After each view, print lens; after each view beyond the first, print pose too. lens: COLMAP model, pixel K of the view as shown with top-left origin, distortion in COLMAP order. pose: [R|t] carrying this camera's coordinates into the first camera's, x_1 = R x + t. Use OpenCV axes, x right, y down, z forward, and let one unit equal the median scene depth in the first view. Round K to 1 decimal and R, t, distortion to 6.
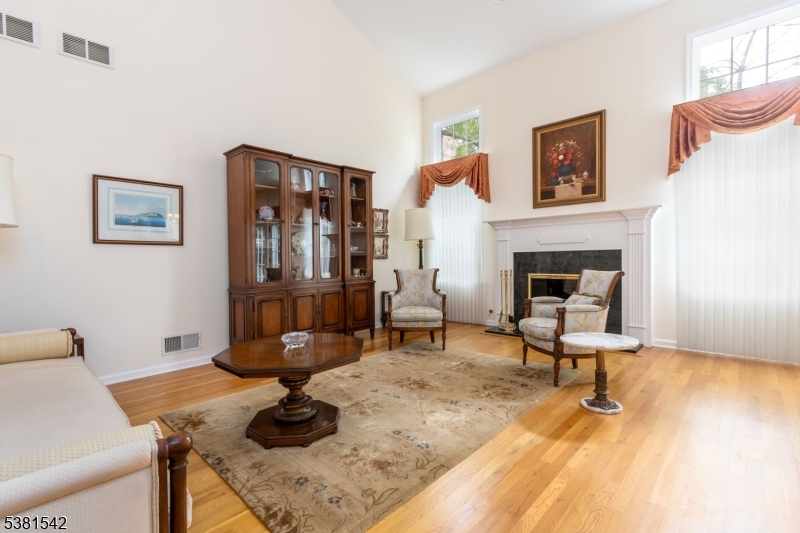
lens RADIAL K [[379.6, 0, 400.5], [0, 379.6, 262.7], [0, 0, 1]] dist [0.004698, -0.000185]
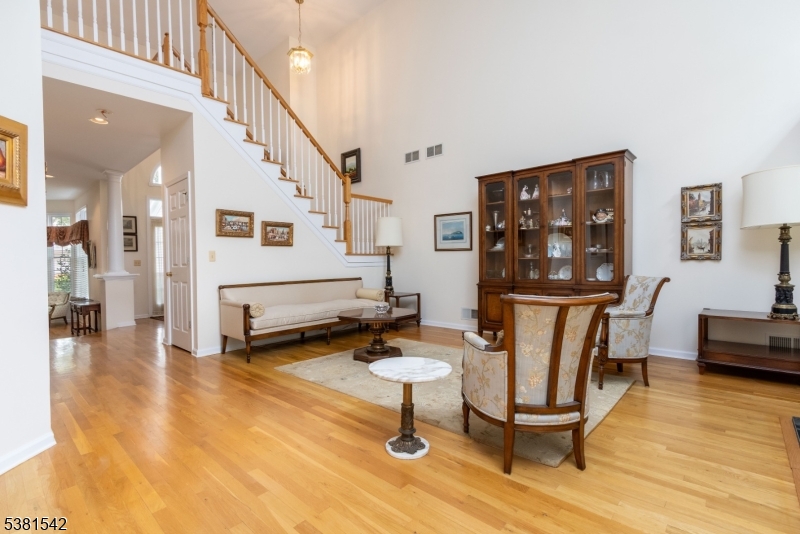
lens RADIAL K [[379.6, 0, 395.3], [0, 379.6, 260.9], [0, 0, 1]] dist [0.004698, -0.000185]
pose [[0.006550, 0.022373, -0.999728, 0.769264], [0.005774, 0.999732, 0.022411, -0.031498], [0.999962, -0.005919, 0.006419, 0.545777]]
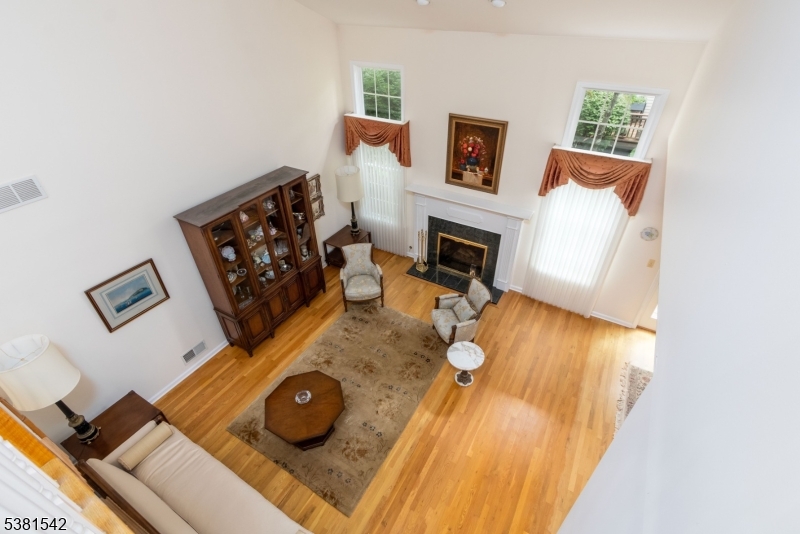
lens RADIAL K [[379.6, 0, 415.4], [0, 379.6, 273.6], [0, 0, 1]] dist [0.004698, -0.000185]
pose [[0.971382, -0.127634, 0.200316, -0.024361], [-0.013606, 0.812072, 0.583399, -0.681749], [-0.237133, -0.569429, 0.787095, -0.102615]]
